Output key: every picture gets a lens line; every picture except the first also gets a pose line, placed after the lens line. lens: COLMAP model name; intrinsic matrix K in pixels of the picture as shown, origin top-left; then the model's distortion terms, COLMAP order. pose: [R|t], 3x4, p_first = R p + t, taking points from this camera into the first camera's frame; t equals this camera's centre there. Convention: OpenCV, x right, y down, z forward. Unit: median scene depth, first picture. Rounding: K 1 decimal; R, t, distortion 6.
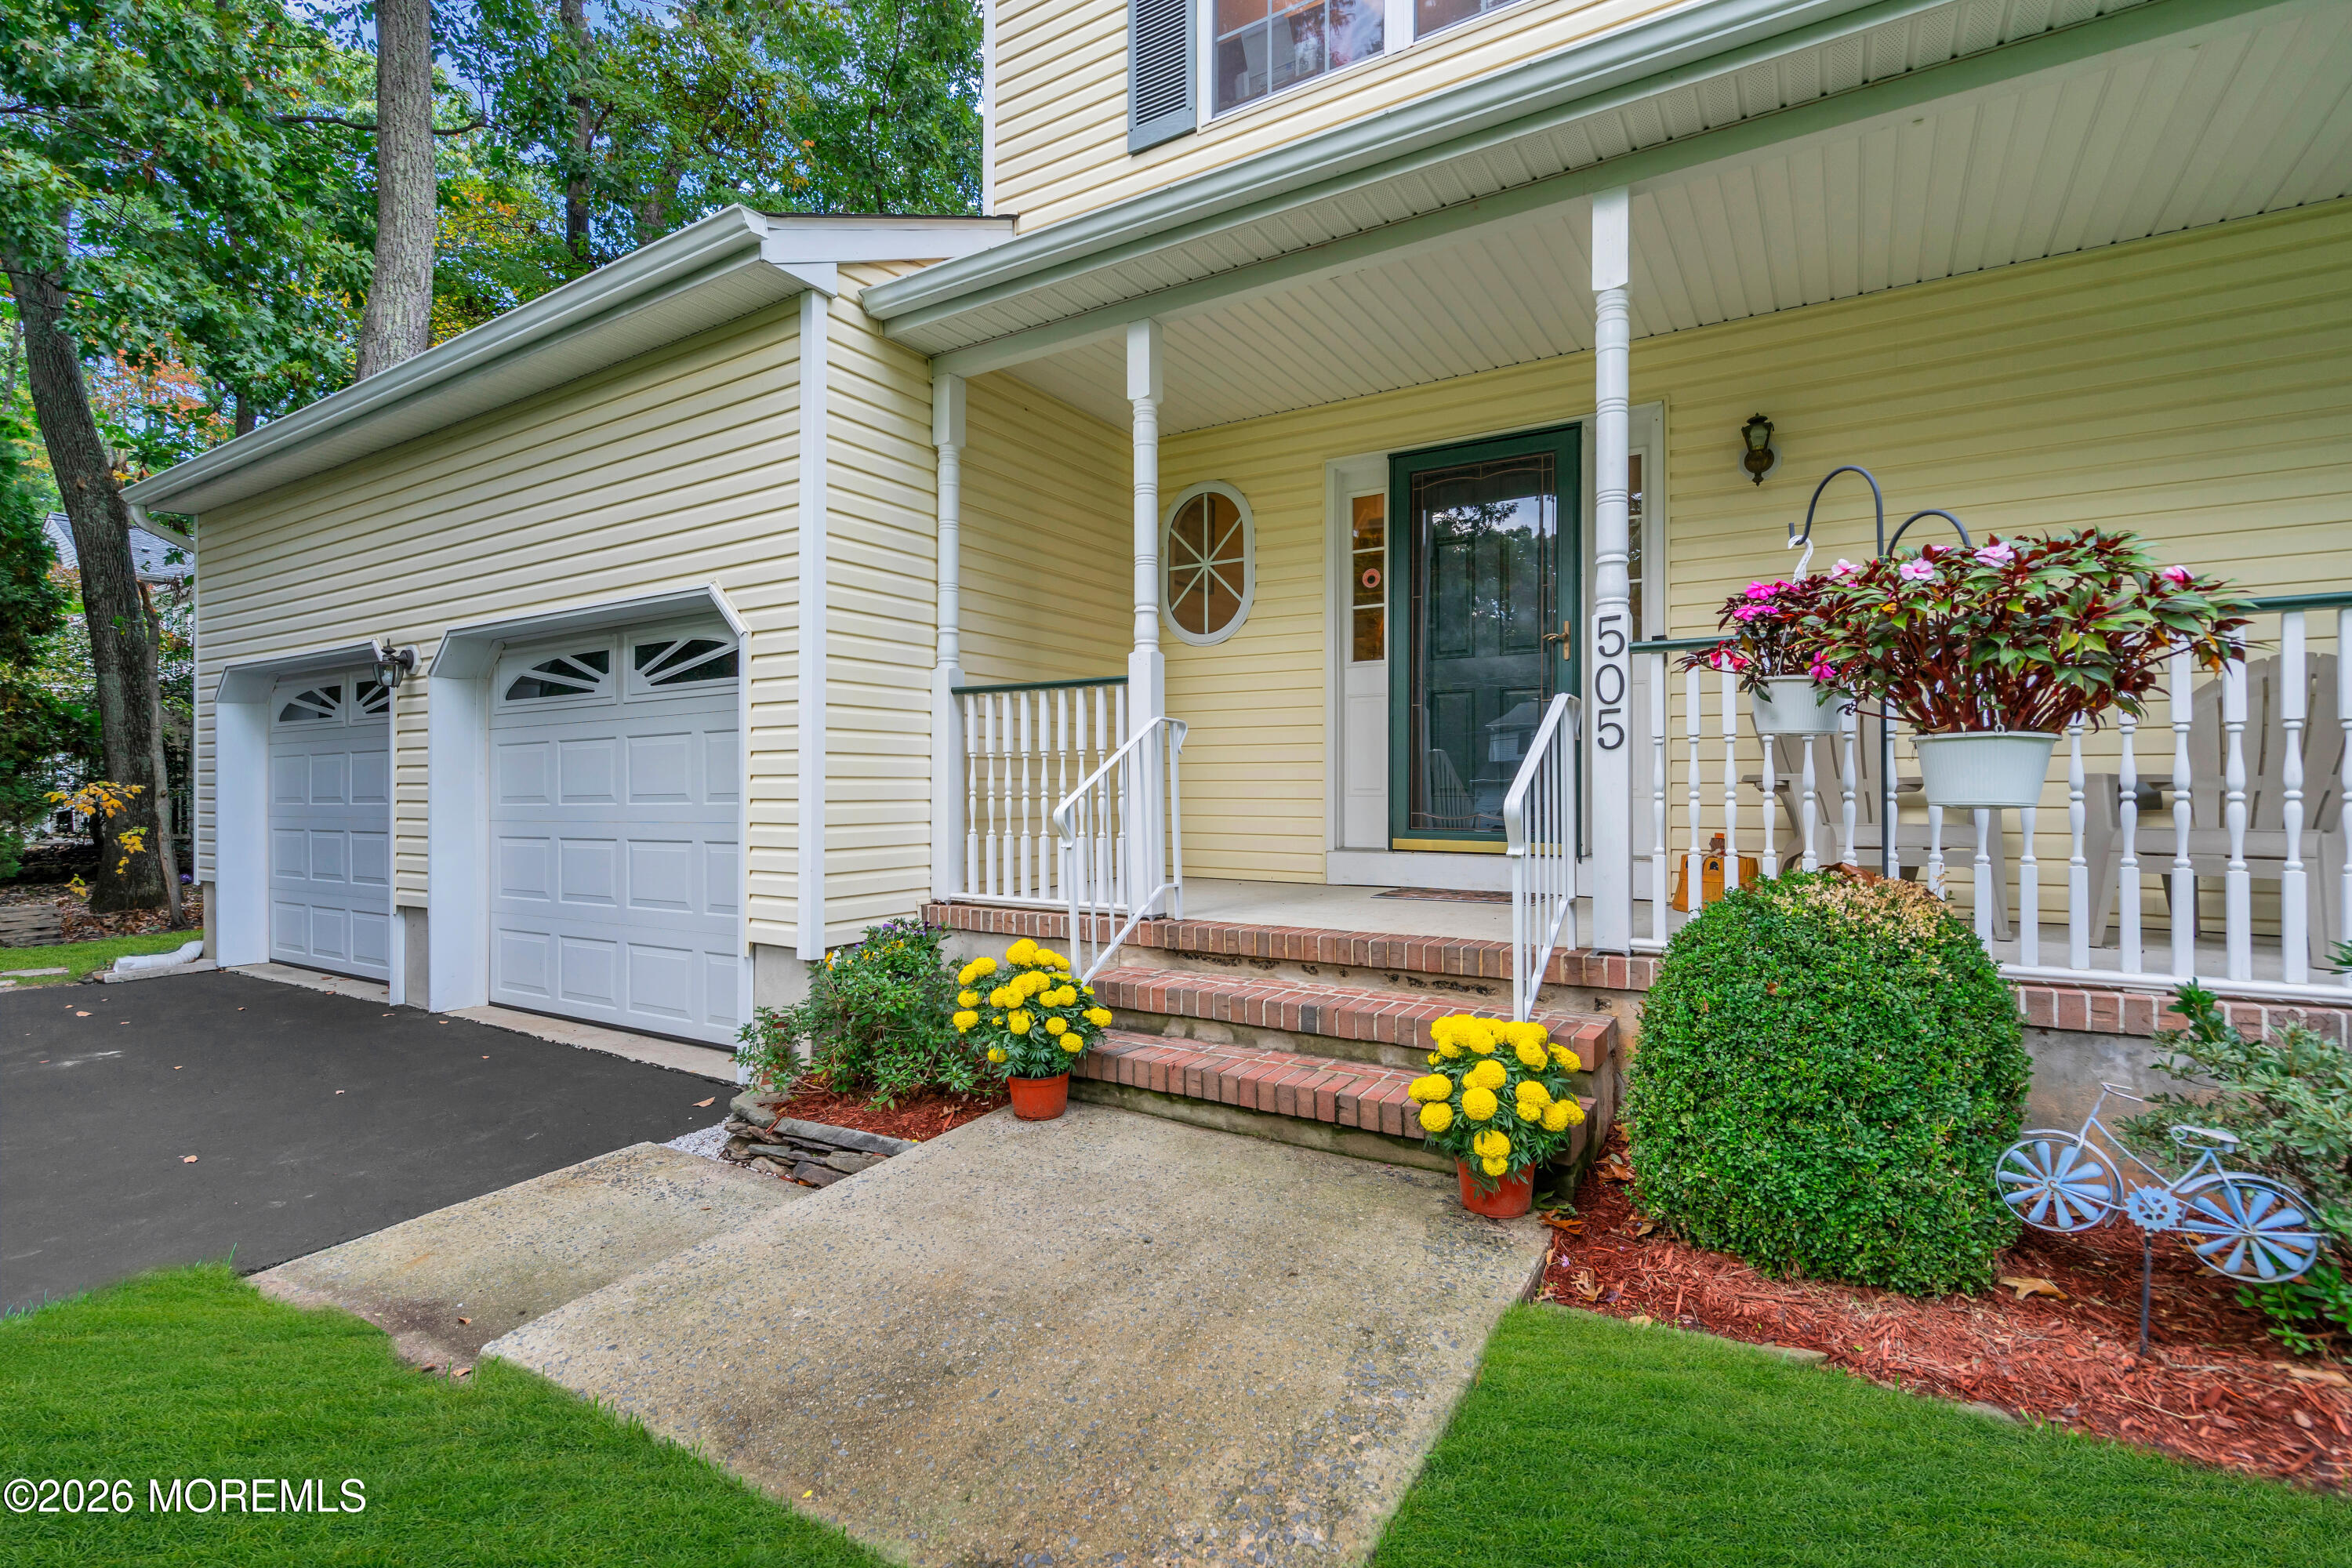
lens RADIAL K [[1077.8, 0, 1176.0], [0, 1077.8, 784.0], [0, 0, 1]] dist [-0.003306, -0.000416]
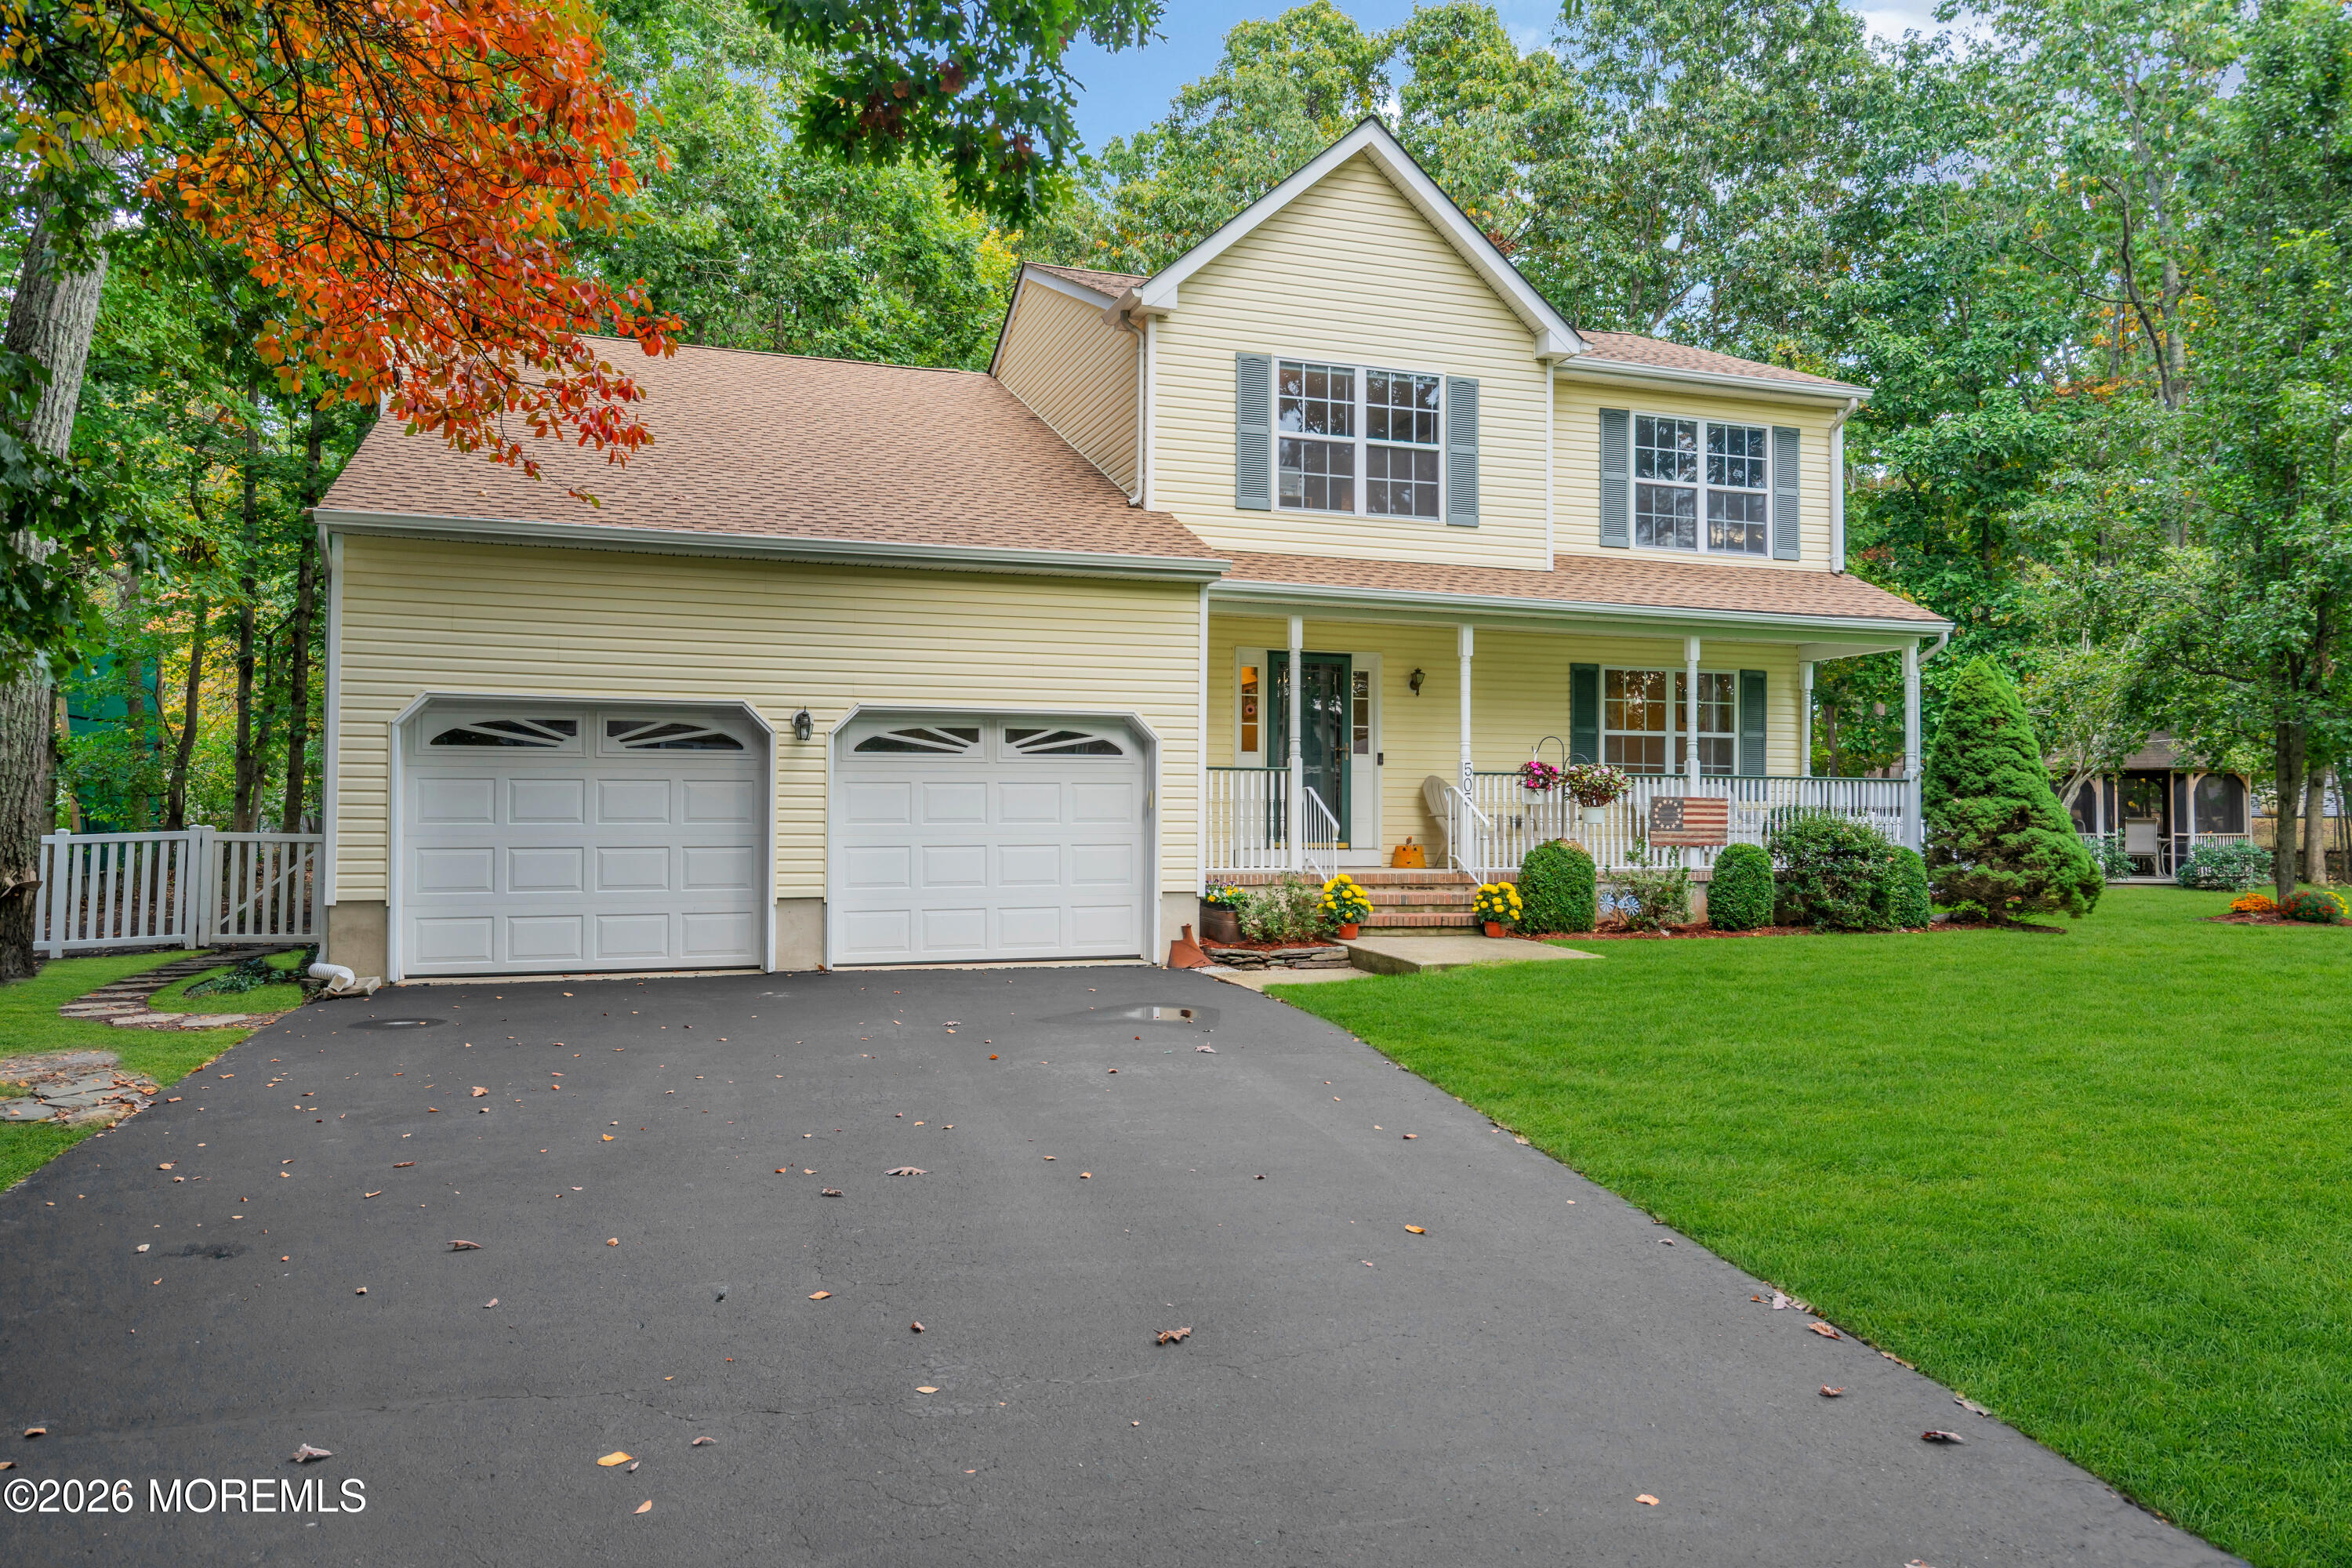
lens RADIAL K [[1612.0, 0, 1176.0], [0, 1612.0, 784.0], [0, 0, 1]] dist [-0.000124, 0.001858]
pose [[0.633400, 0.021712, 0.773520, -2.619280], [-0.011960, 0.999762, -0.018268, -0.000596], [-0.773732, 0.002320, 0.633508, -0.903457]]
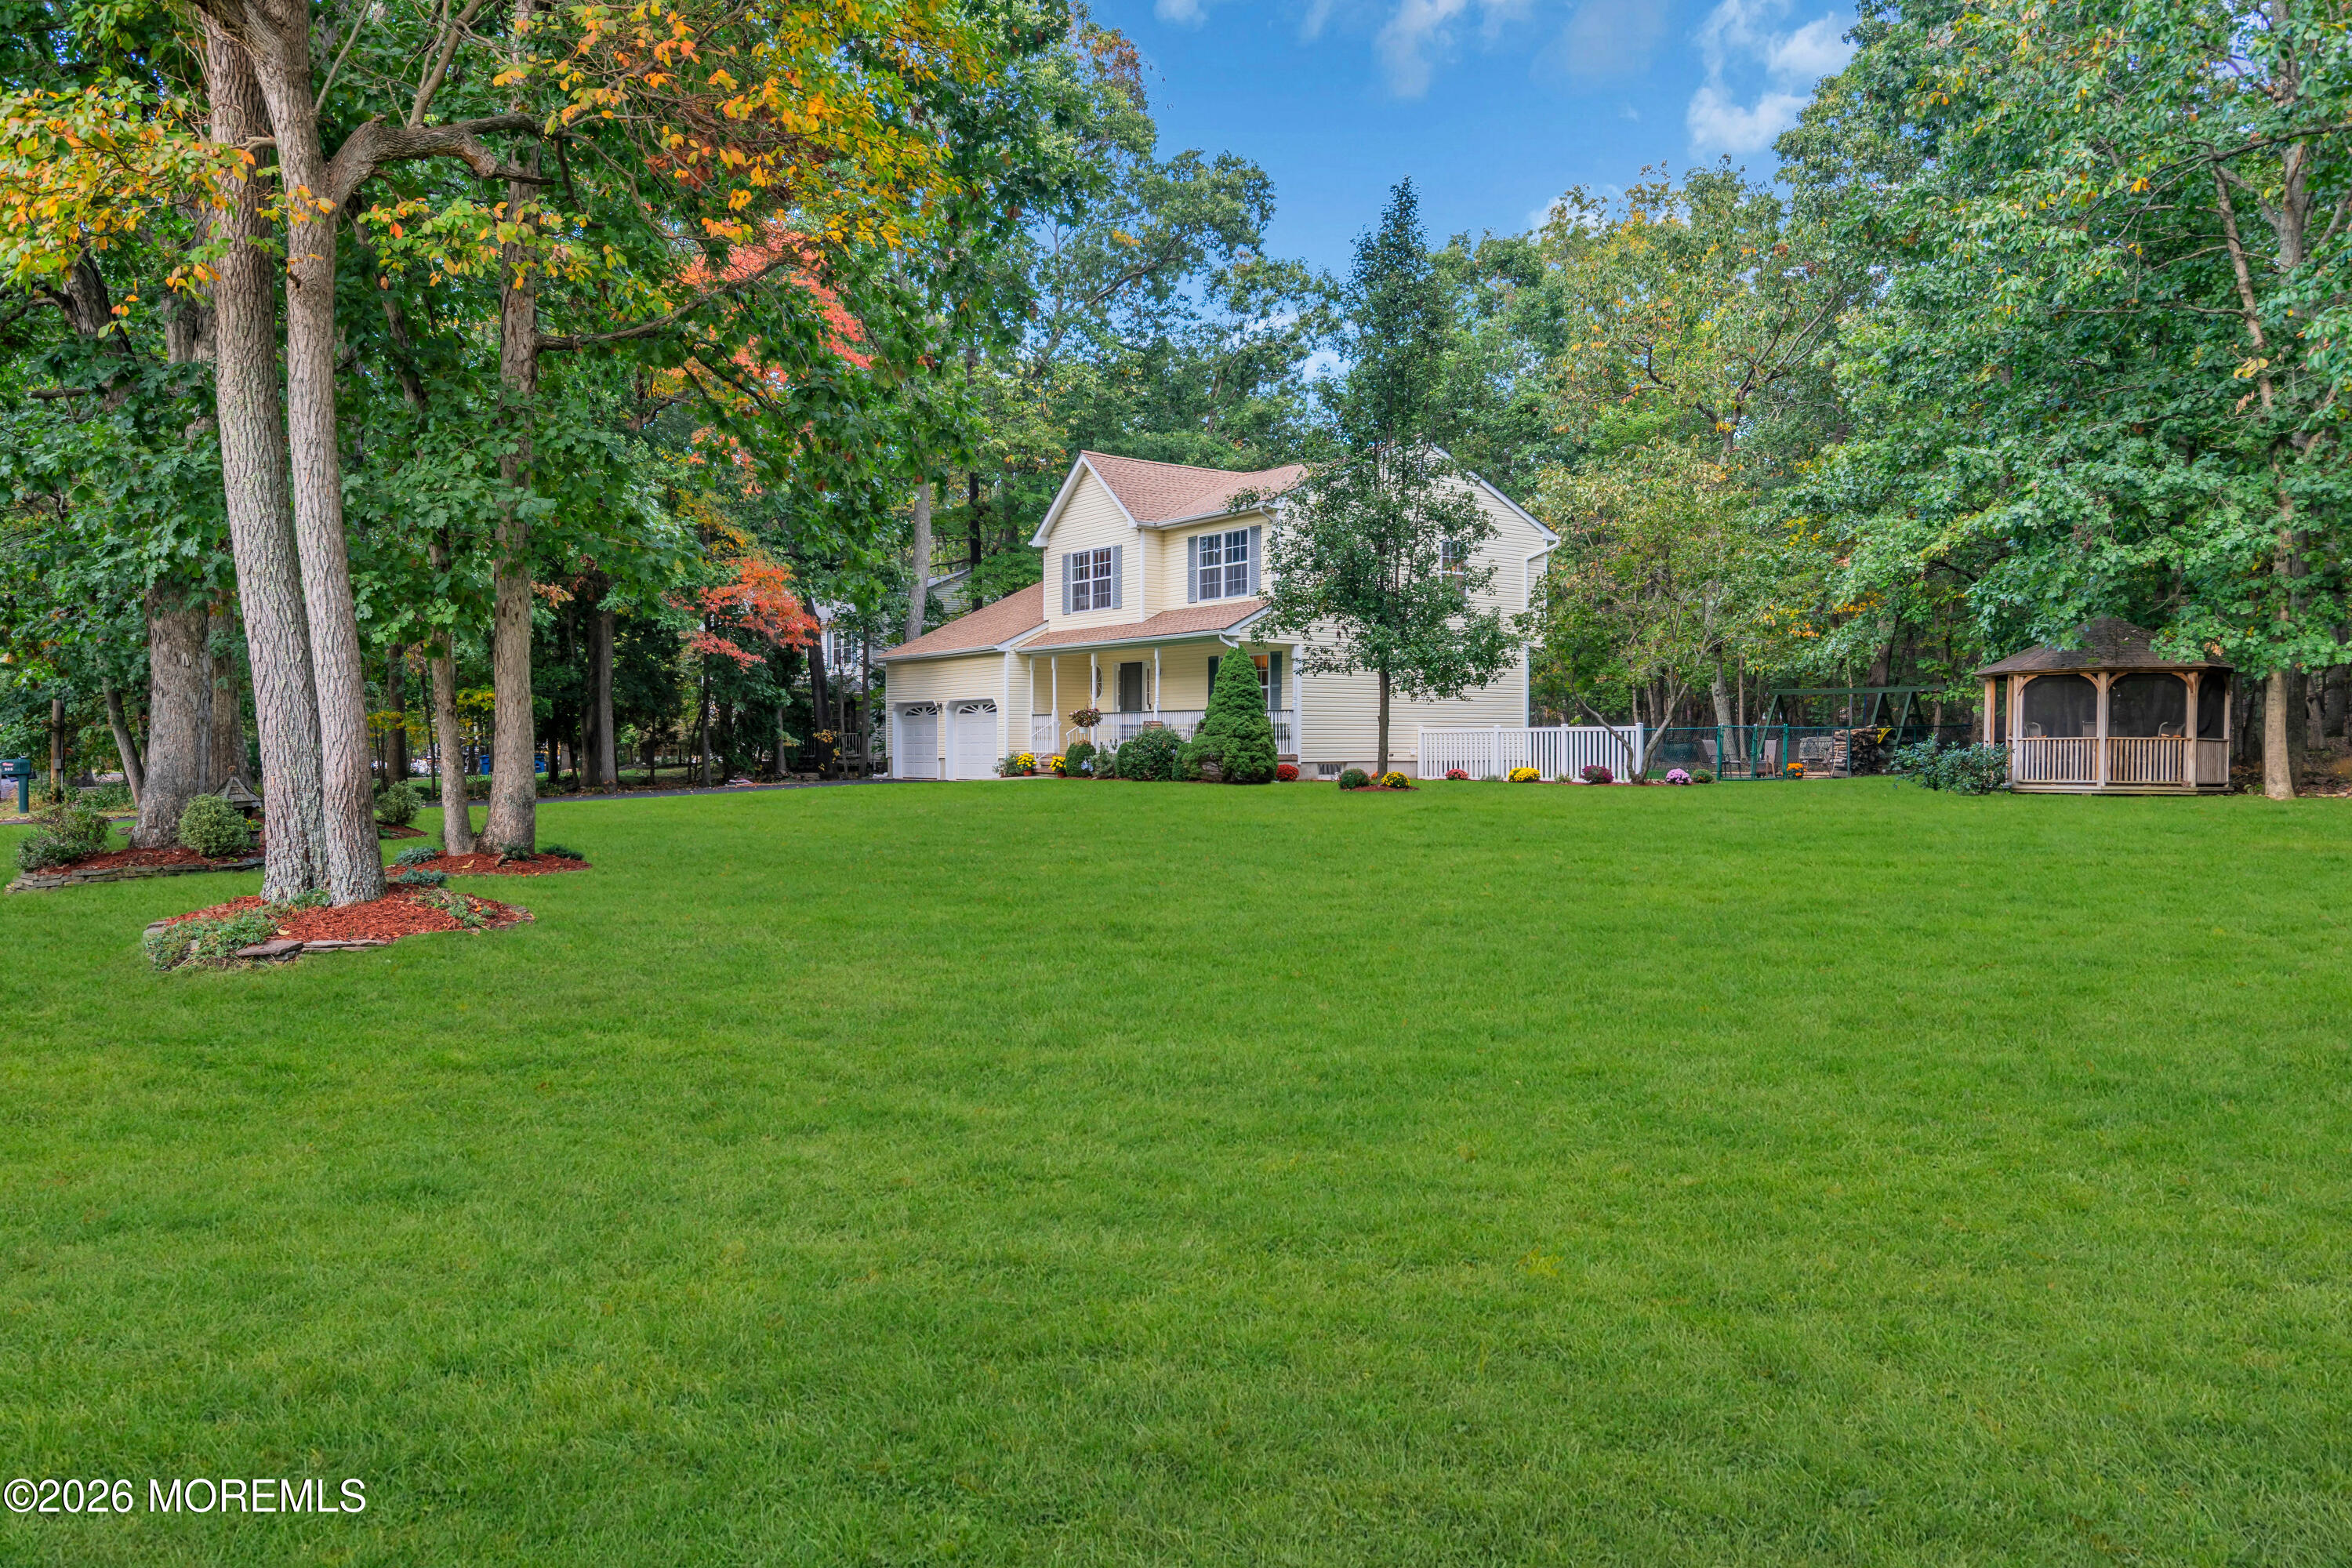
lens RADIAL K [[1547.7, 0, 1176.0], [0, 1547.7, 784.0], [0, 0, 1]] dist [0.000037, -0.000103]
pose [[0.928659, 0.011368, -0.370761, 3.550341], [0.001296, 0.999425, 0.033890, 0.001884], [0.370933, -0.031953, 0.928110, -6.333461]]
